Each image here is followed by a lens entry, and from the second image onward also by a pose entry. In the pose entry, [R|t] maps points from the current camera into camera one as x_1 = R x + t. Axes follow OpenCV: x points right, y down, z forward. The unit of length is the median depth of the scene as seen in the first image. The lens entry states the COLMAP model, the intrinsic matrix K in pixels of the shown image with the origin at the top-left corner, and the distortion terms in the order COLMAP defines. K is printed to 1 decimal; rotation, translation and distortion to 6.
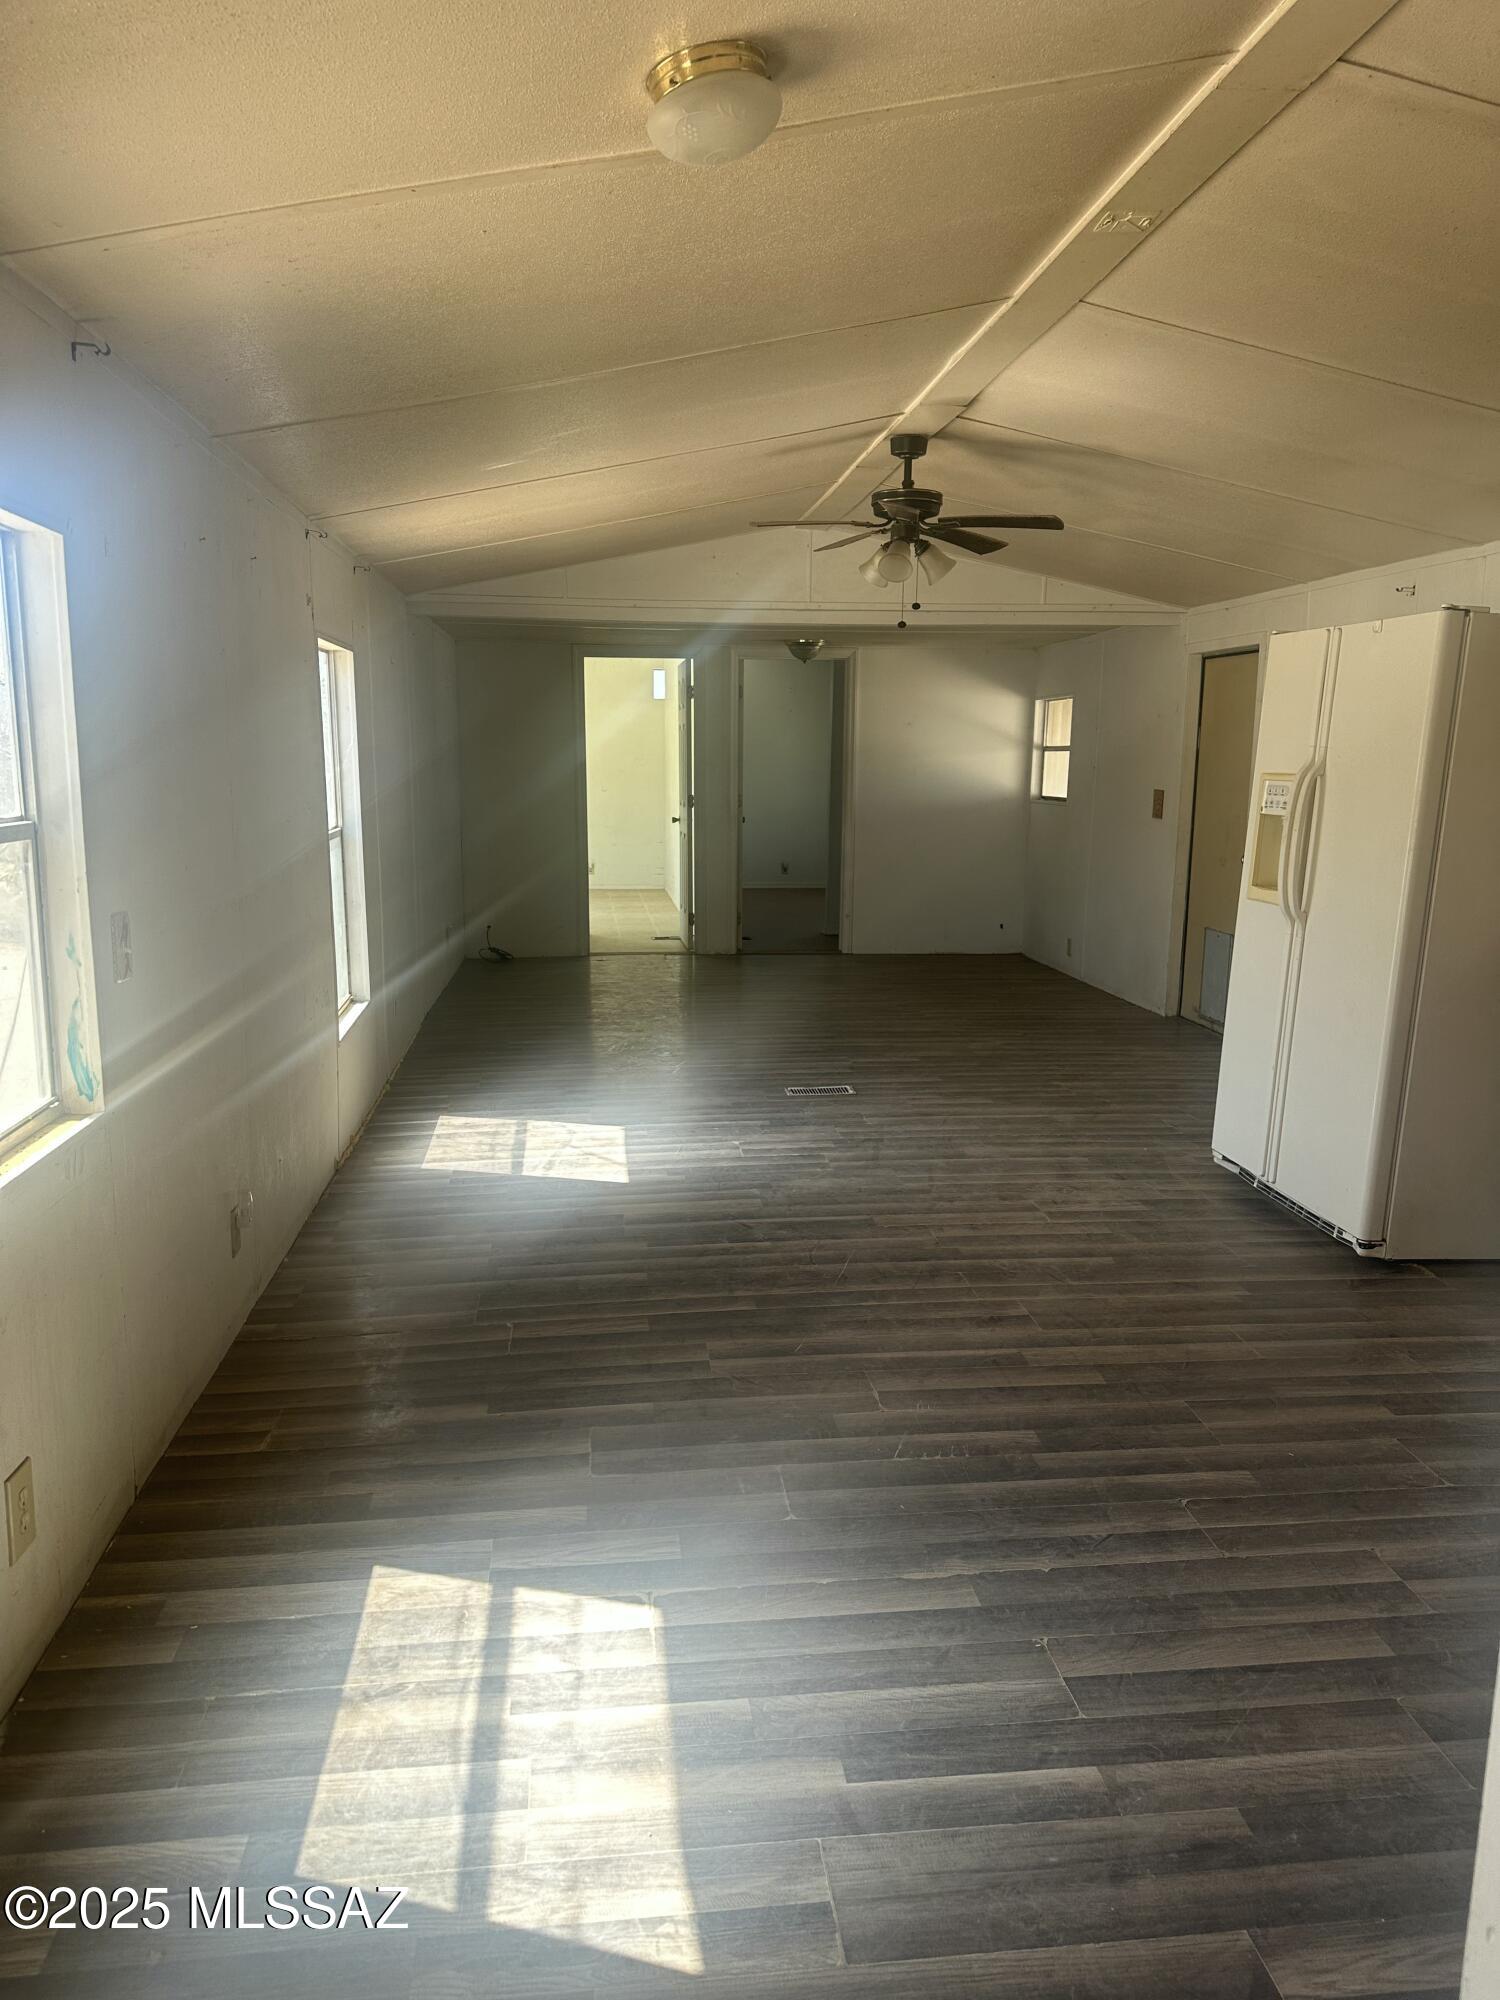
lens RADIAL K [[1379.6, 0, 737.0], [0, 1379.6, 969.8], [0, 0, 1]] dist [0.136343, -0.205883]
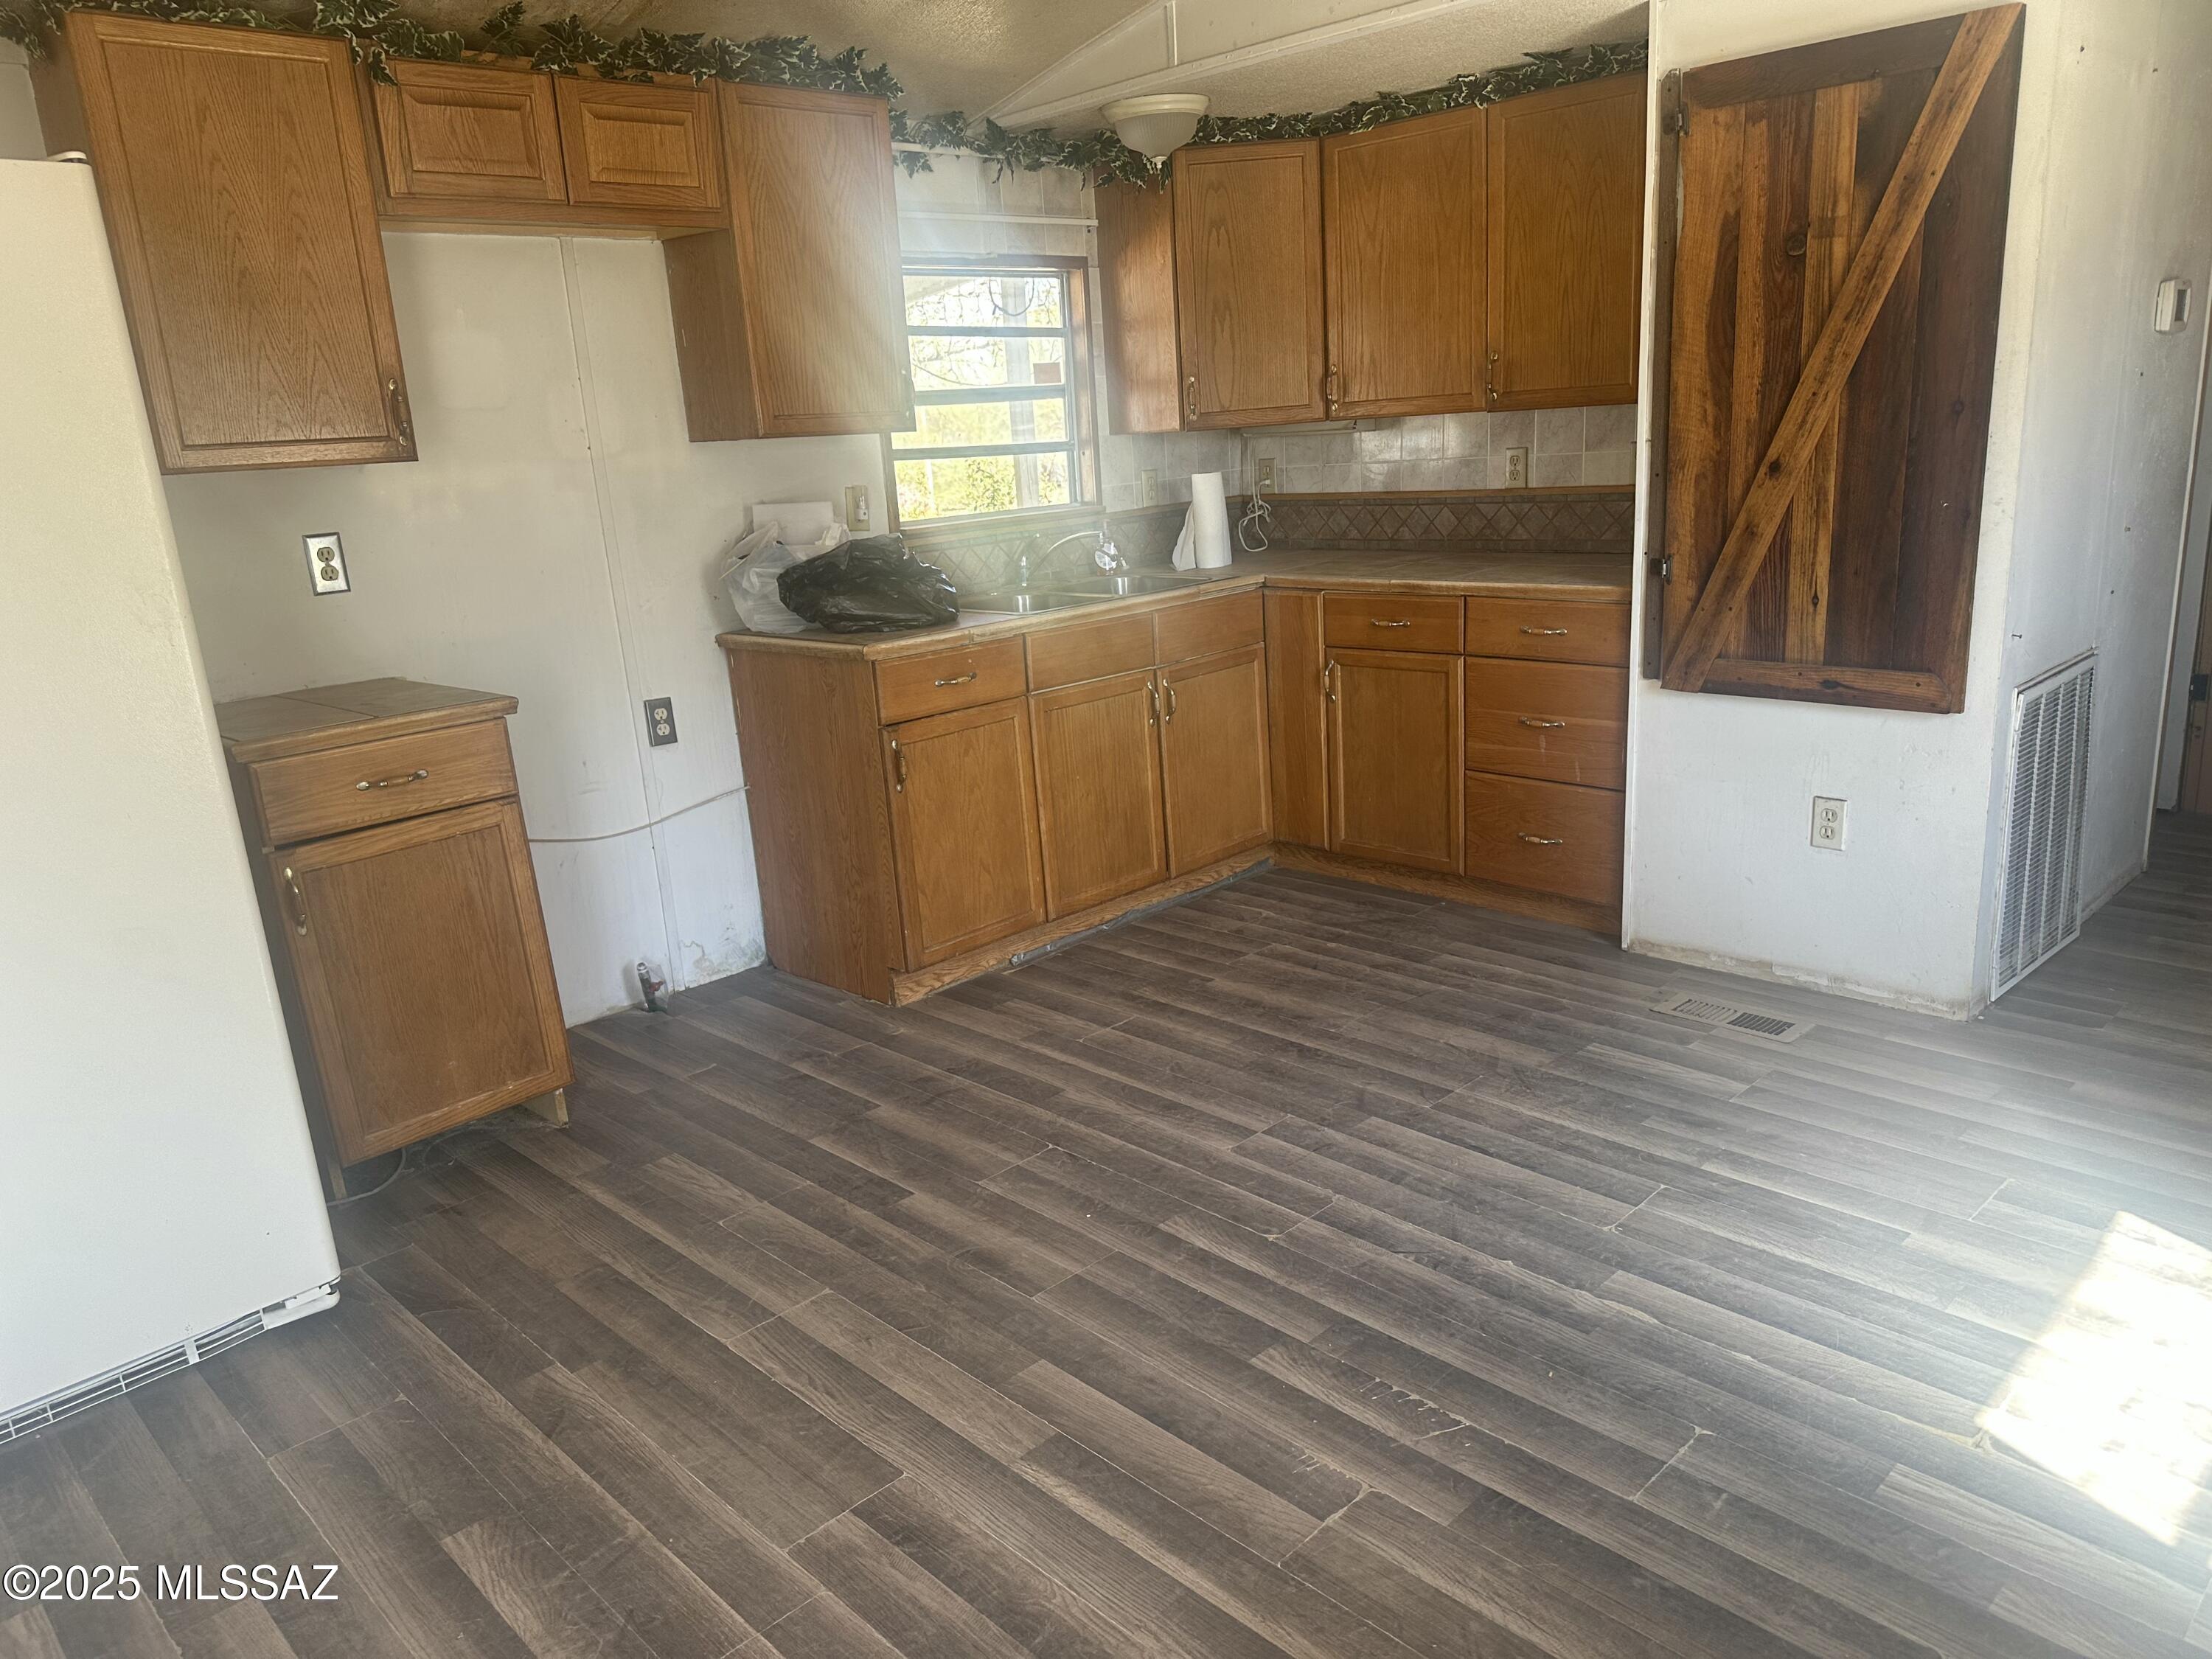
lens RADIAL K [[1578.5, 0, 1096.9], [0, 1578.5, 863.0], [0, 0, 1]] dist [0.068216, -0.137019]
pose [[-0.616373, -0.188133, 0.764651, -0.194938], [0.182111, 0.910661, 0.370854, -0.132637], [-0.766107, 0.367836, -0.527045, 0.900078]]
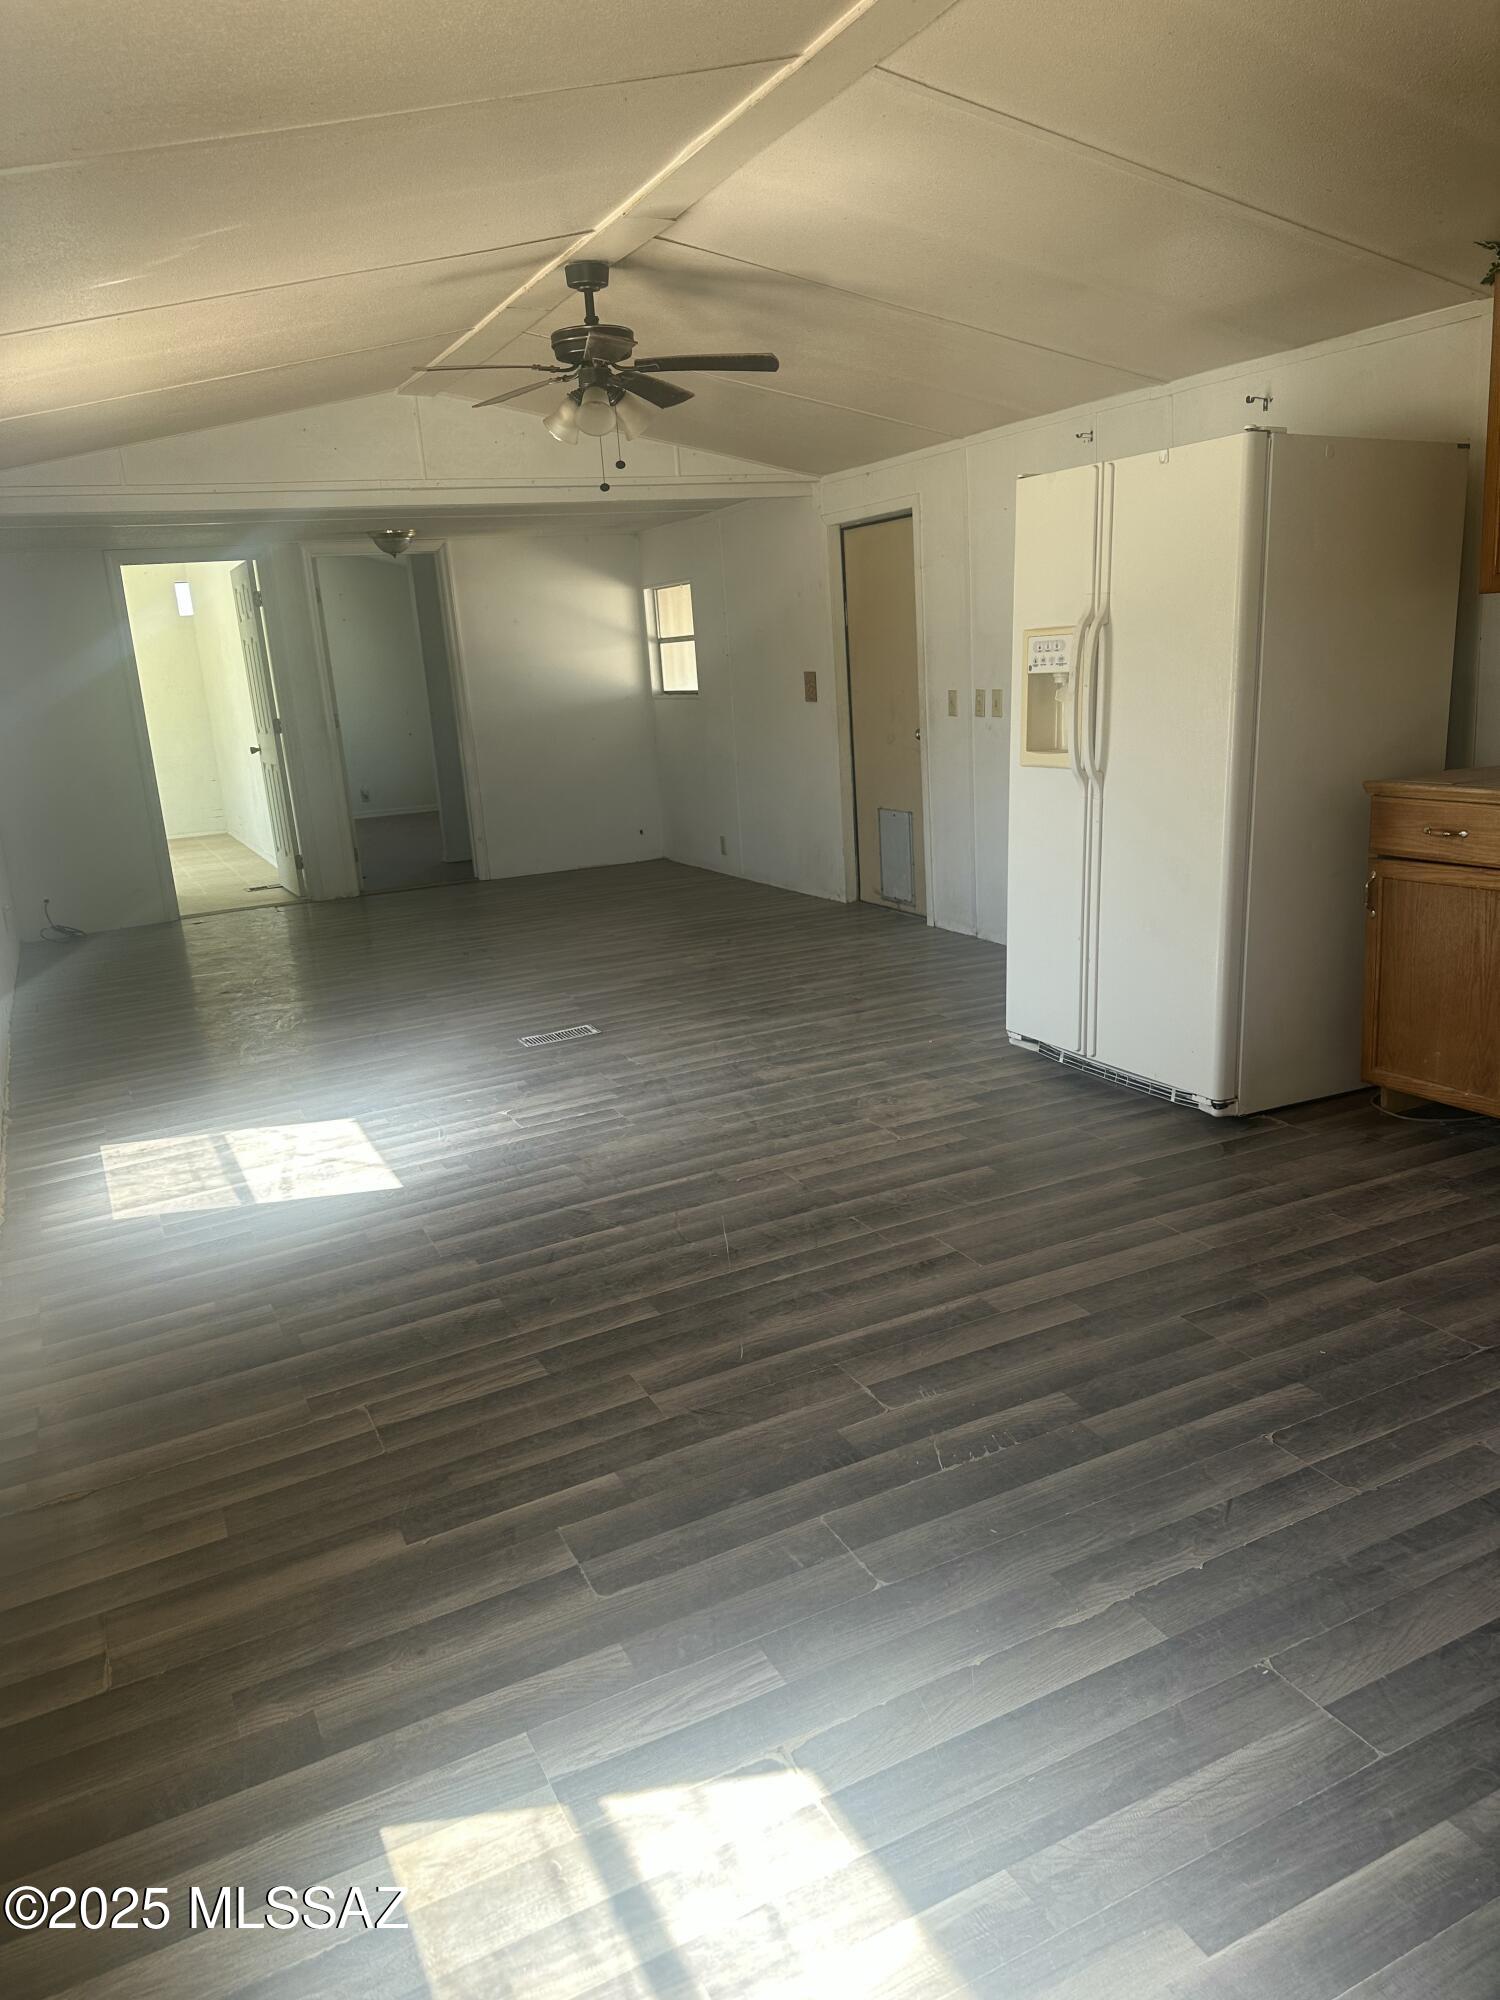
lens RADIAL K [[1379.6, 0, 737.0], [0, 1379.6, 969.8], [0, 0, 1]] dist [0.136343, -0.205883]
pose [[0.938465, -0.146183, 0.312913, -0.136085], [0.126644, 0.988553, 0.081999, -0.016328], [-0.321318, -0.037324, 0.946236, 0.166203]]
